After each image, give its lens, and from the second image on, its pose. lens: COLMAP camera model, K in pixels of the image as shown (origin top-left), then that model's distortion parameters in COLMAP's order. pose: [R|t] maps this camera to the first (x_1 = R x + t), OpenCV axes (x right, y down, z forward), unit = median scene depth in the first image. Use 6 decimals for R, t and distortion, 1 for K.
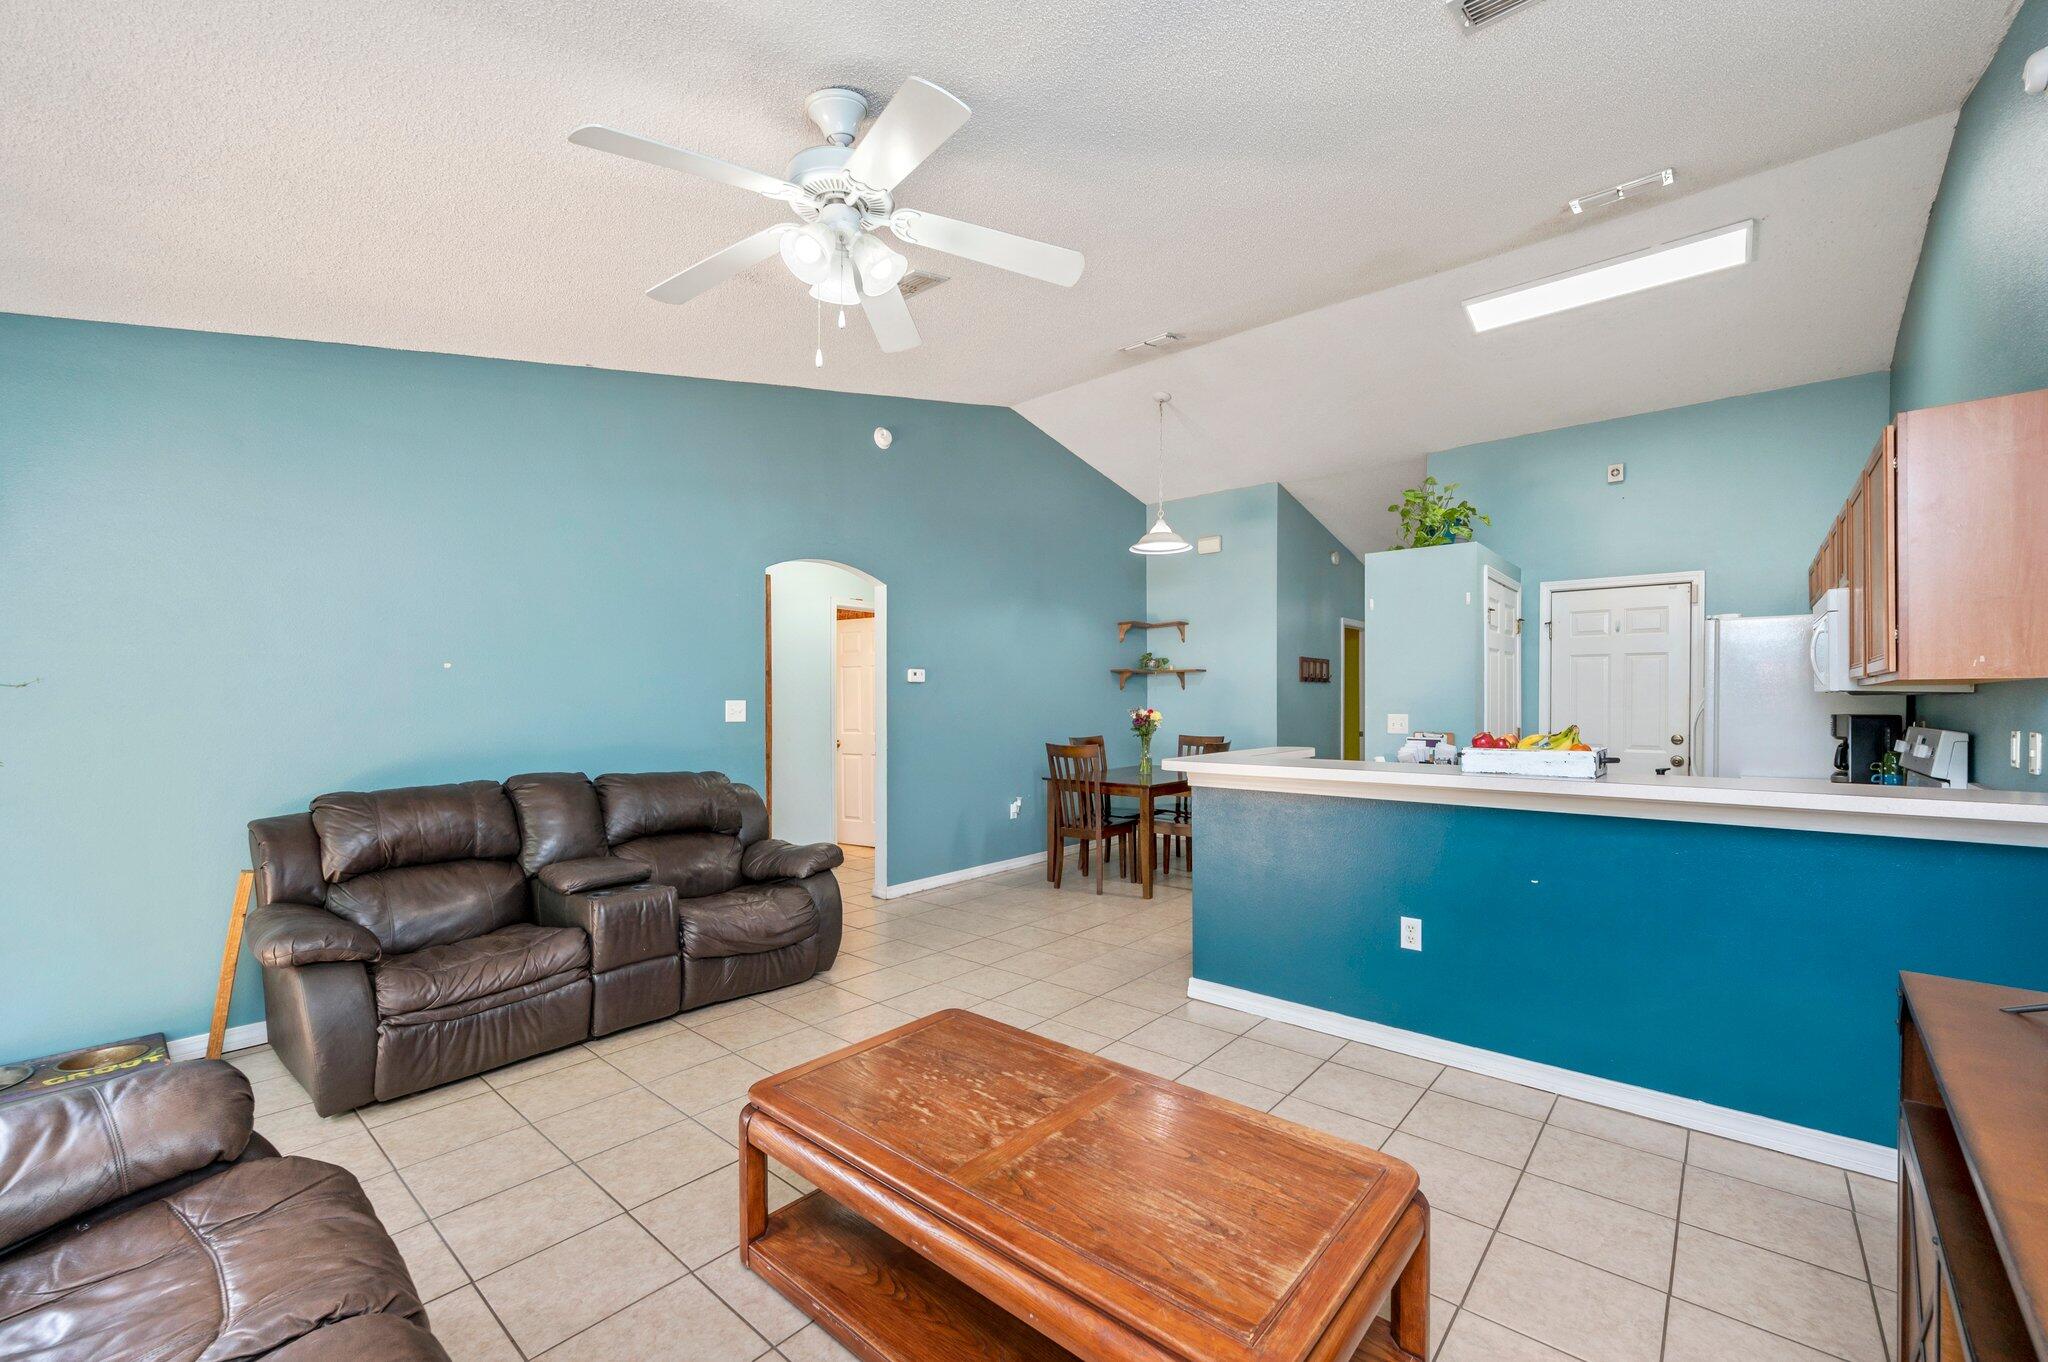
lens RADIAL K [[829.5, 0, 1021.1], [0, 829.5, 709.8], [0, 0, 1]] dist [-0.007867, 0.001349]
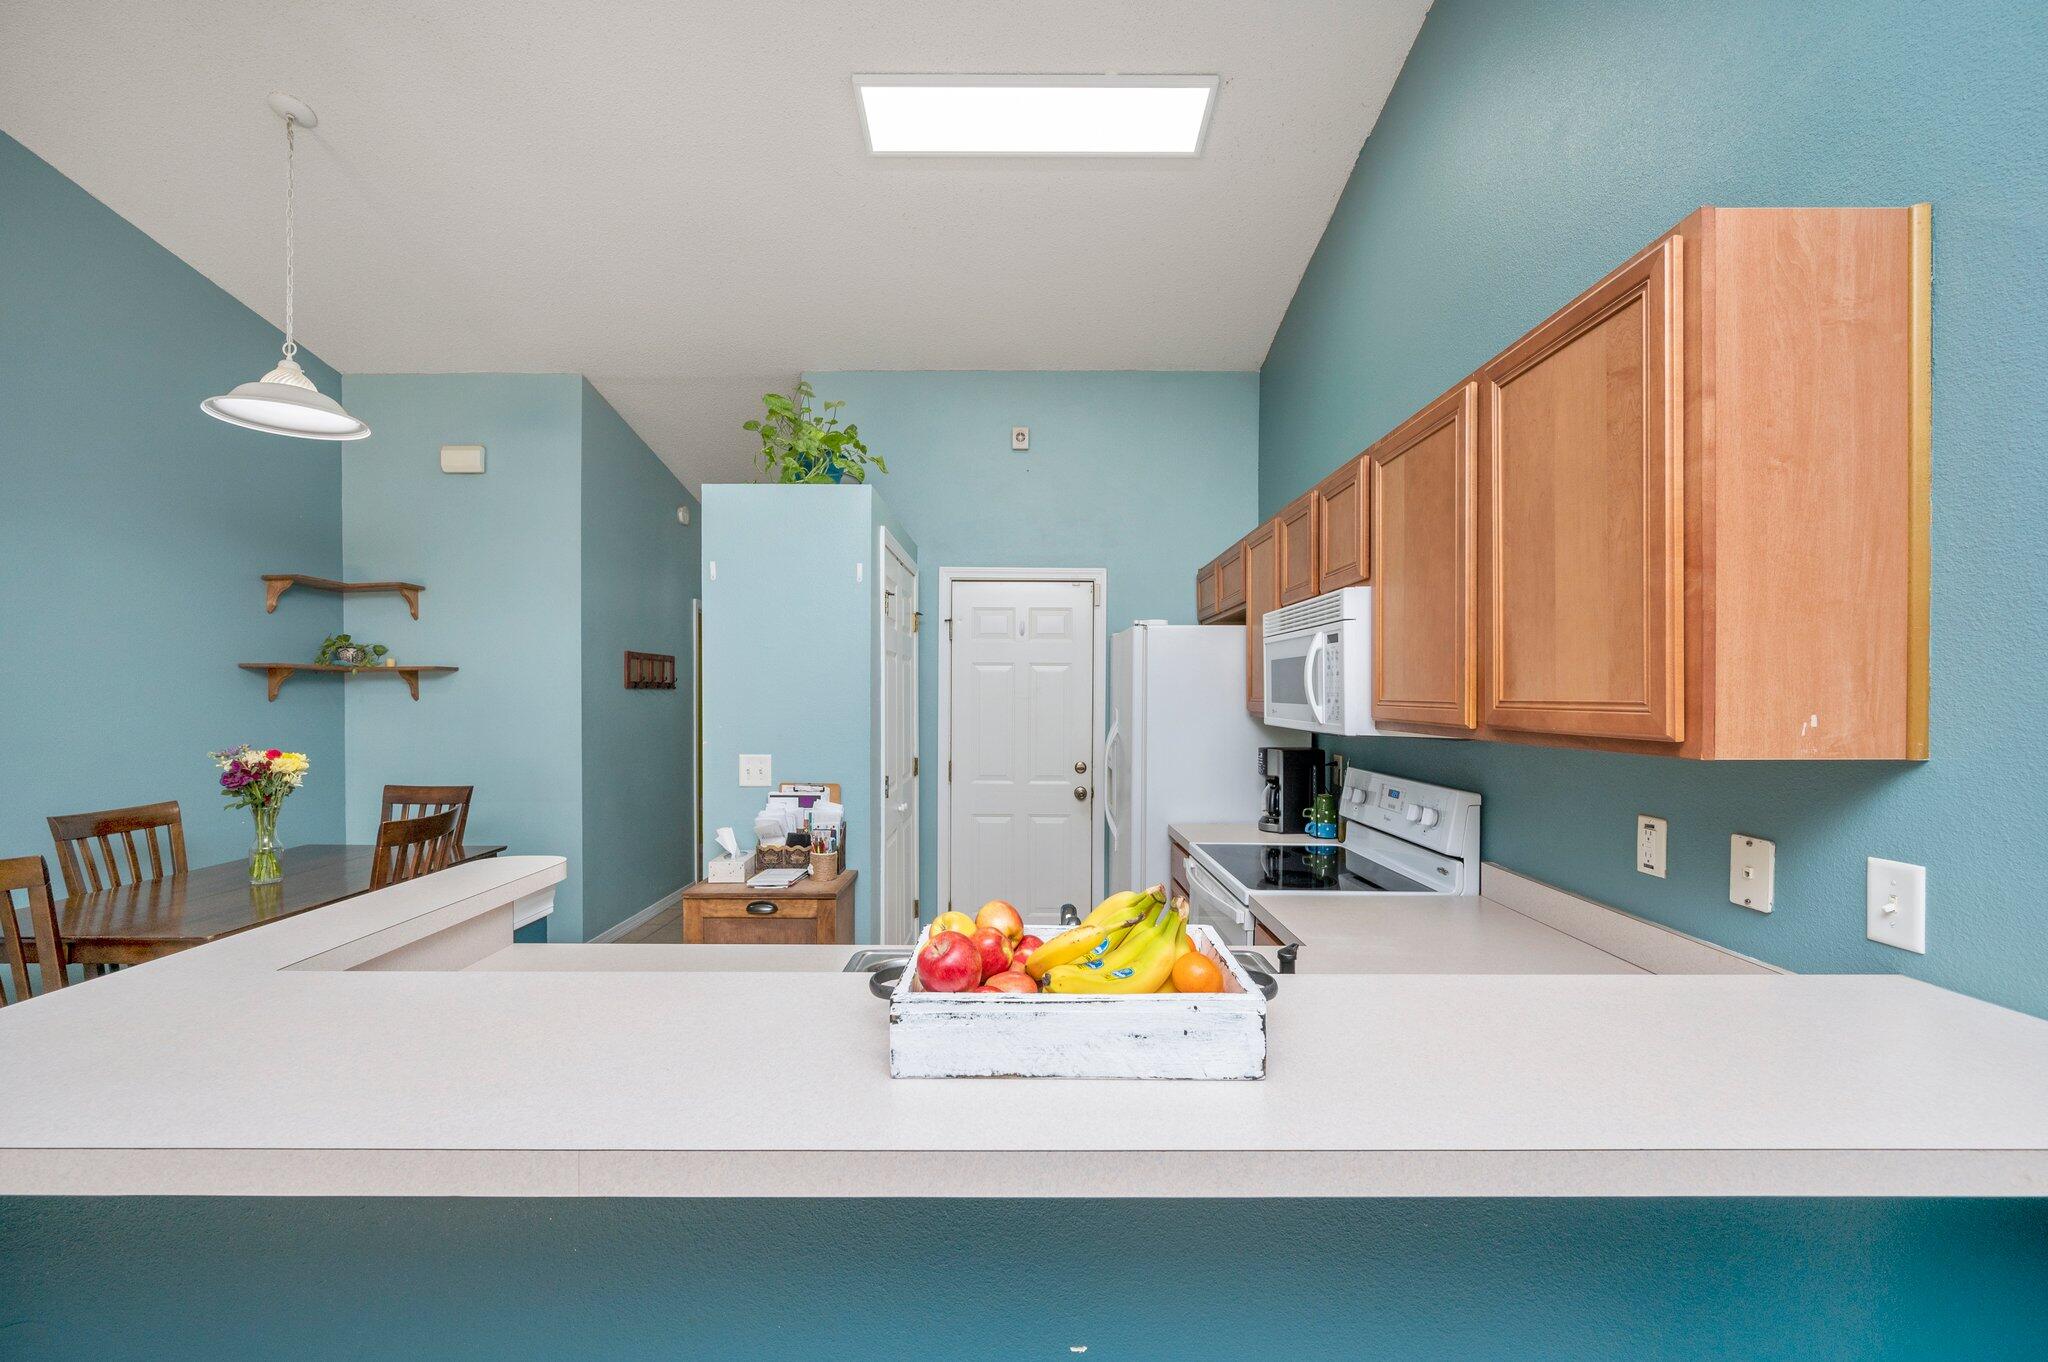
lens RADIAL K [[829.5, 0, 1024.7], [0, 829.5, 693.8], [0, 0, 1]] dist [-0.007867, 0.001349]
pose [[0.756707, 0.000940, 0.653753, 0.193155], [0.004888, 0.999963, -0.007096, -0.031824], [-0.653736, 0.008565, 0.756674, 0.383608]]
